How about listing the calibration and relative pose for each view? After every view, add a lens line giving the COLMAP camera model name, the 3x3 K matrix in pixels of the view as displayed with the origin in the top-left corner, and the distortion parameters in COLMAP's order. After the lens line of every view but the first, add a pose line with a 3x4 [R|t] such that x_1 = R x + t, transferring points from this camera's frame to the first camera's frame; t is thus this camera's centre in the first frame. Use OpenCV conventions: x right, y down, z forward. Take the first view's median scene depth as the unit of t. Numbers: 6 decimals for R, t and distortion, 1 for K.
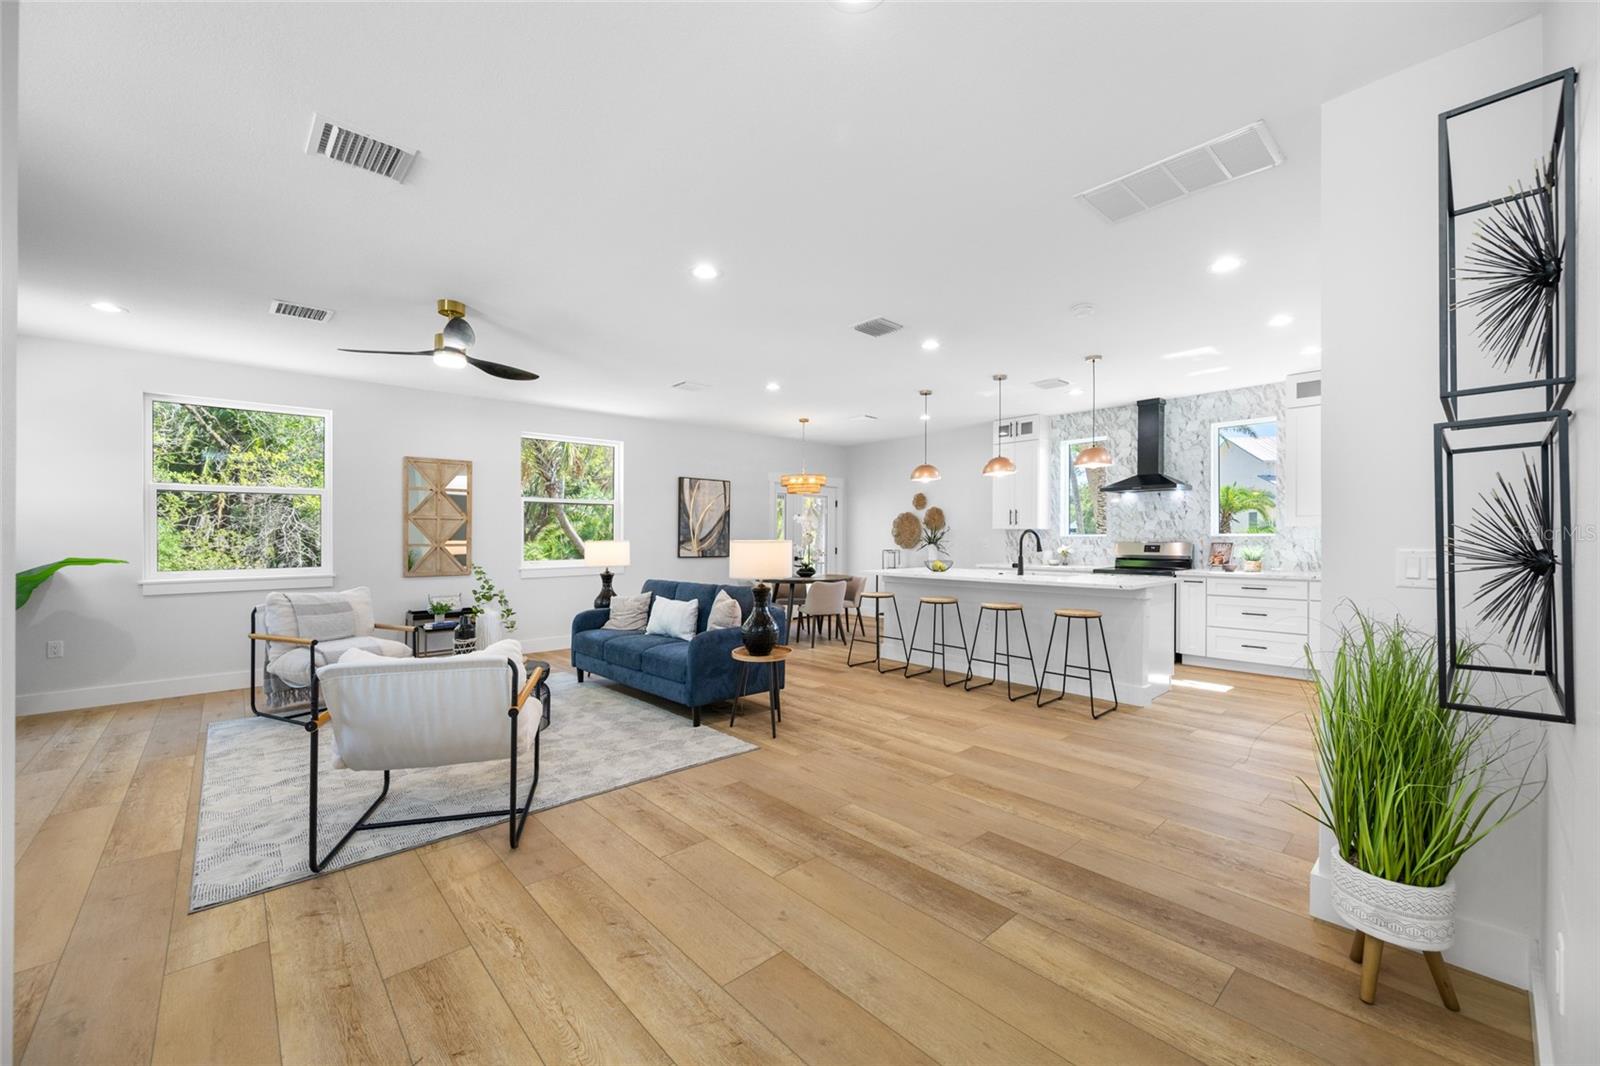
lens RADIAL K [[629.9, 0, 800.6], [0, 629.9, 541.2], [0, 0, 1]] dist [0.003717, -0.001961]
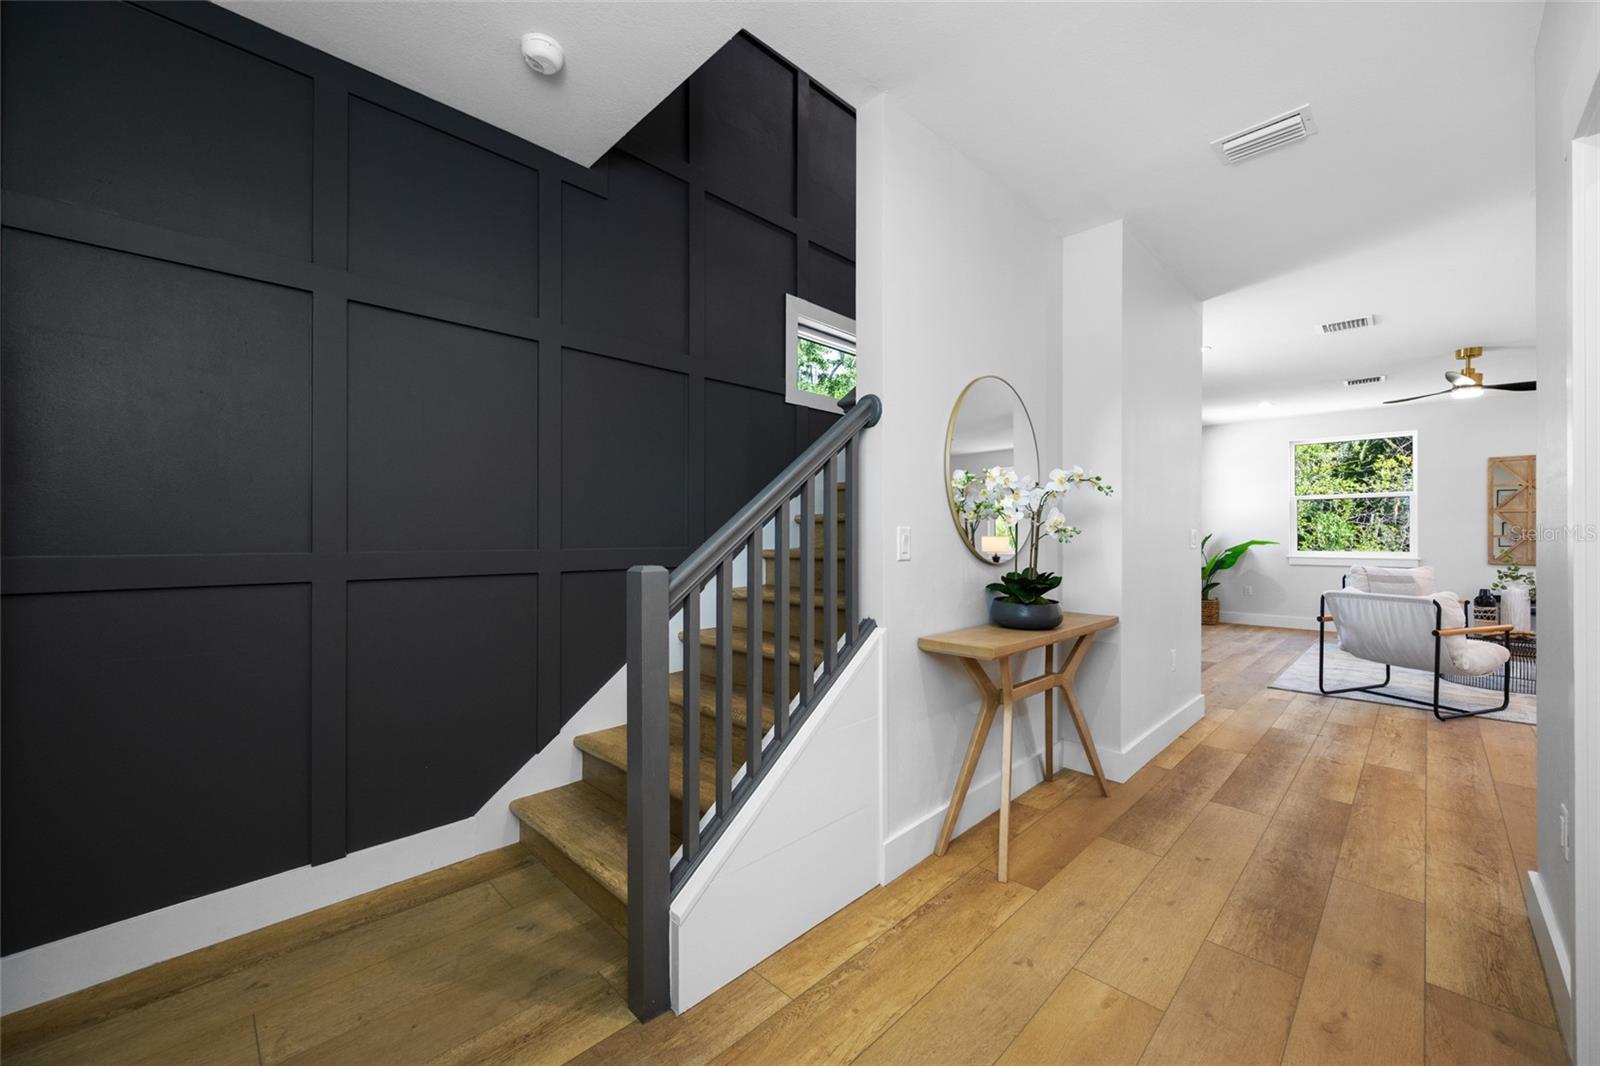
lens RADIAL K [[629.9, 0, 803.3], [0, 629.9, 520.7], [0, 0, 1]] dist [0.003717, -0.001961]
pose [[0.048969, -0.018755, -0.998624, 0.416988], [-0.008262, 0.999782, -0.019182, 0.010532], [0.998766, 0.009190, 0.048804, -0.269634]]
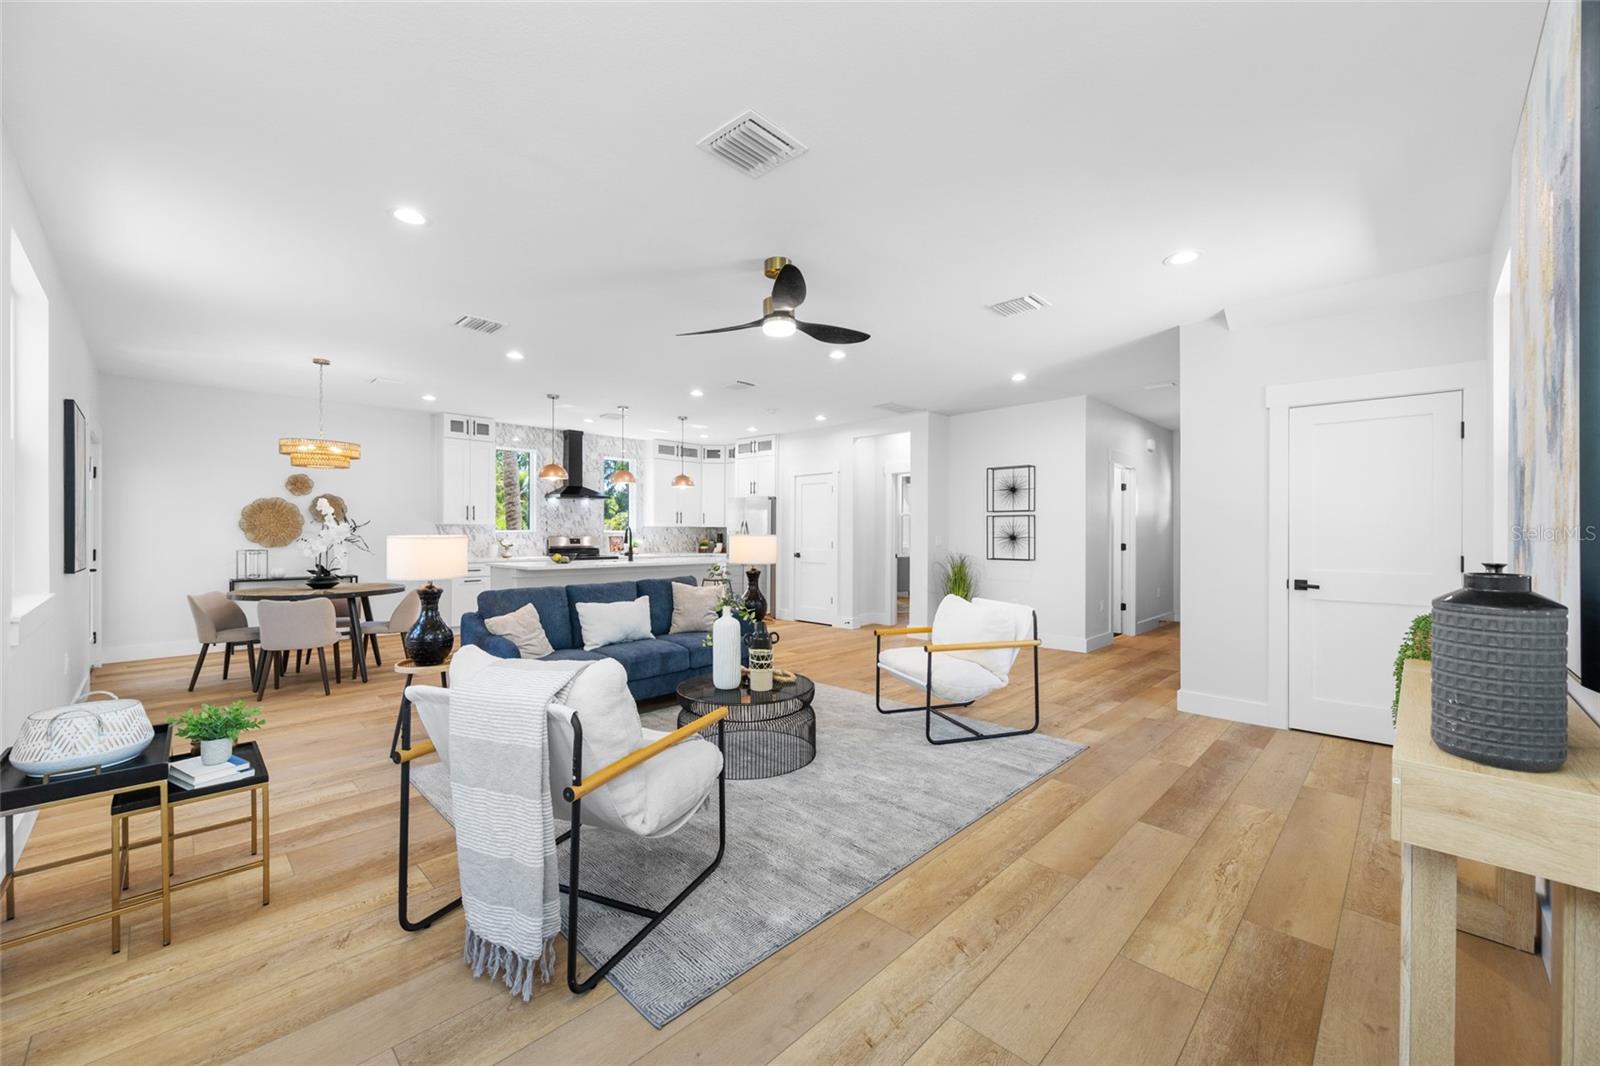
lens RADIAL K [[629.9, 0, 806.5], [0, 629.9, 534.4], [0, 0, 1]] dist [0.003717, -0.001961]
pose [[-0.061743, -0.000241, 0.998092, -0.867323], [0.003679, 0.999993, 0.000469, -0.001161], [-0.998085, 0.003701, -0.061741, 0.614887]]
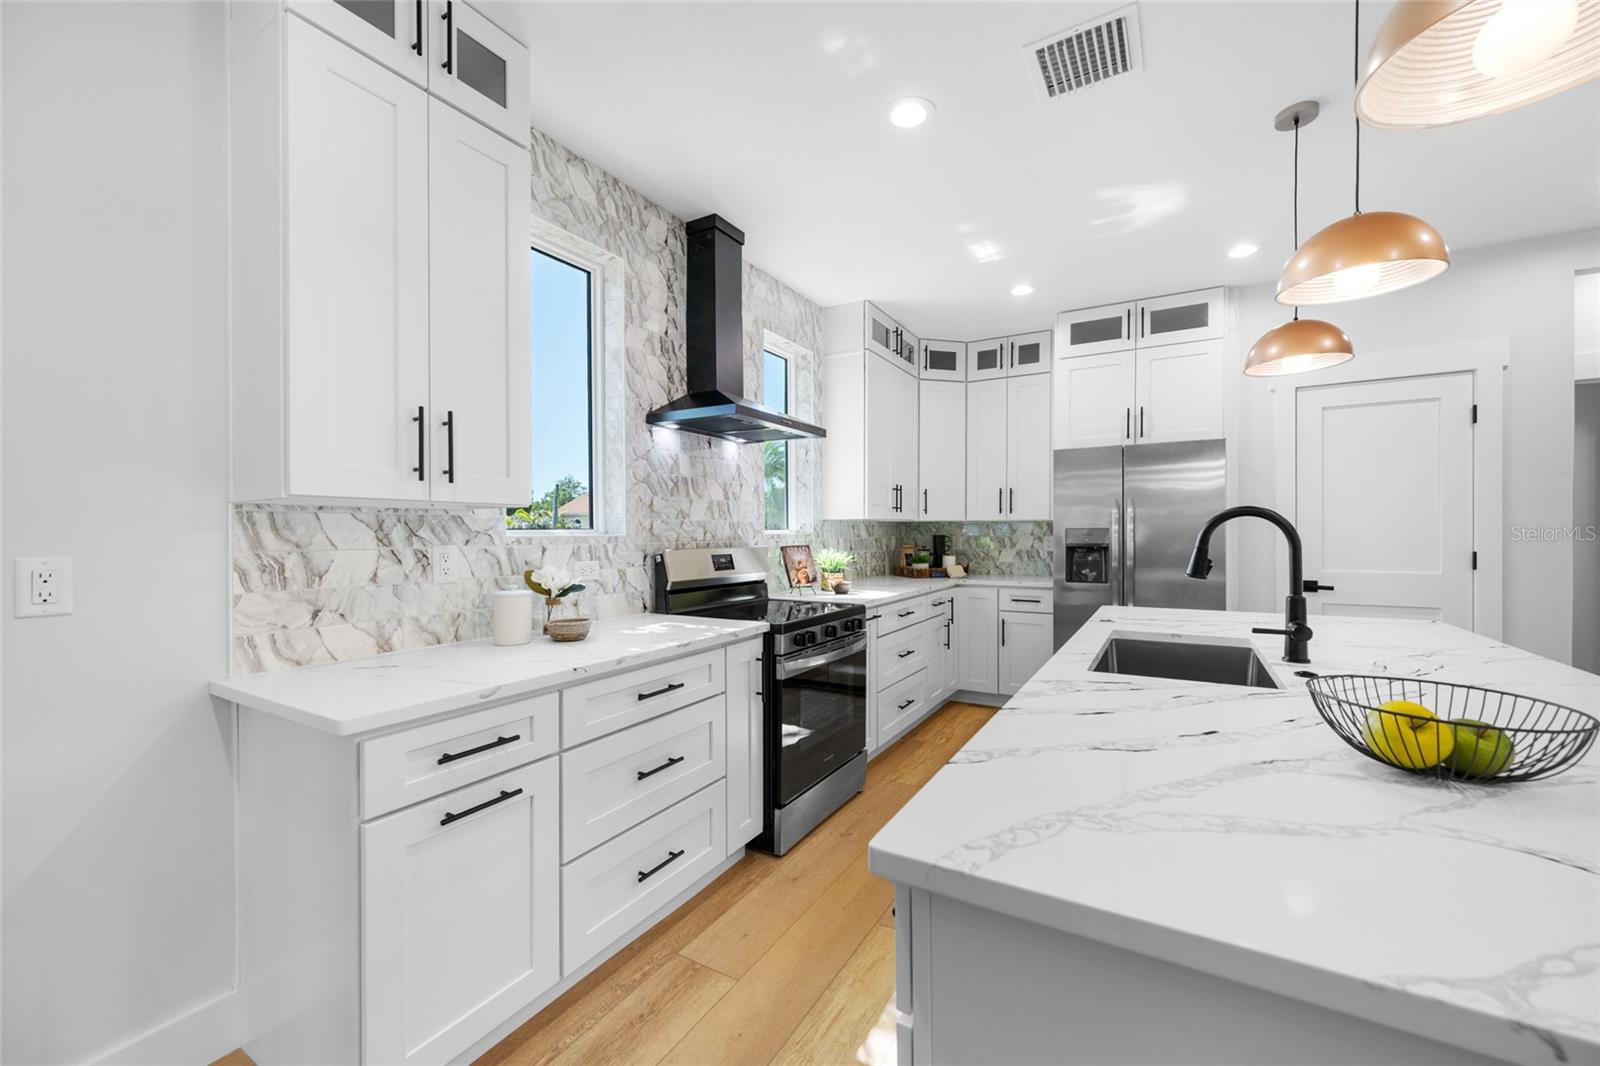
lens RADIAL K [[629.9, 0, 814.0], [0, 629.9, 532.4], [0, 0, 1]] dist [0.003717, -0.001961]
pose [[-0.304369, 0.005504, 0.952538, 0.117493], [0.014117, 0.999900, -0.001266, -0.008110], [-0.952450, 0.013061, -0.304416, 1.127191]]
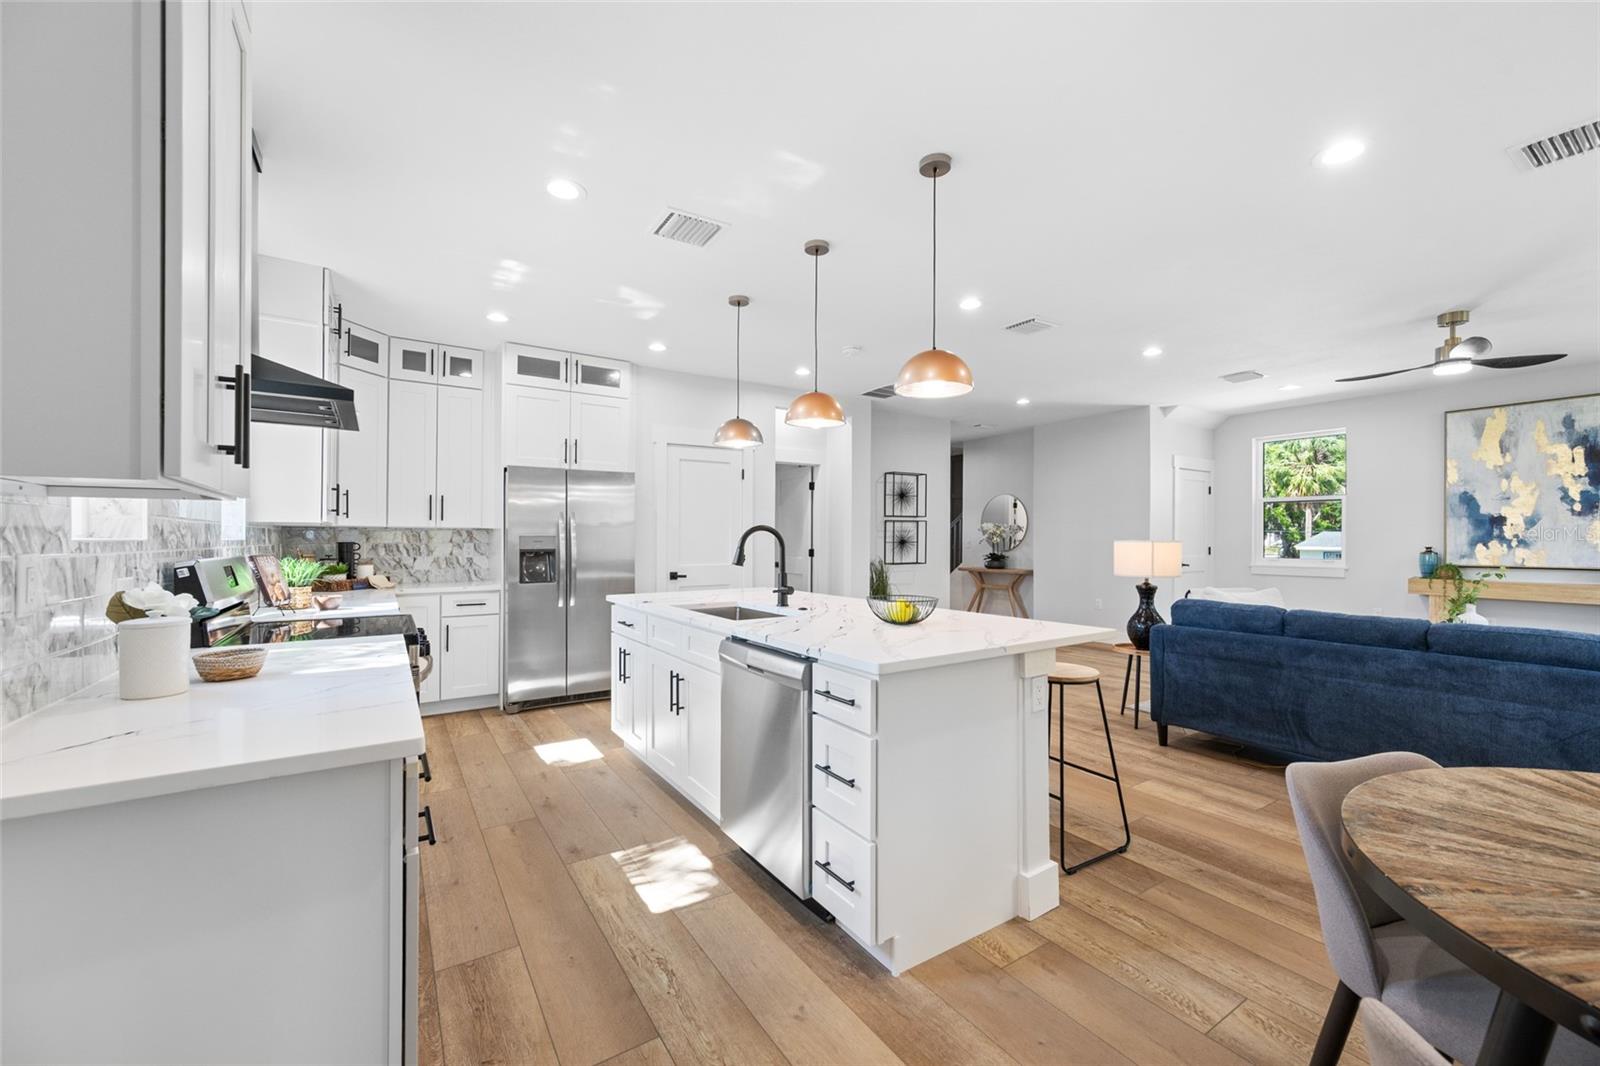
lens RADIAL K [[629.9, 0, 795.3], [0, 629.9, 551.0], [0, 0, 1]] dist [0.003717, -0.001961]
pose [[-0.985387, 0.002113, 0.170316, 0.208991], [0.006497, 0.999662, 0.025190, -0.008307], [-0.170205, 0.025929, -0.985068, 1.344875]]
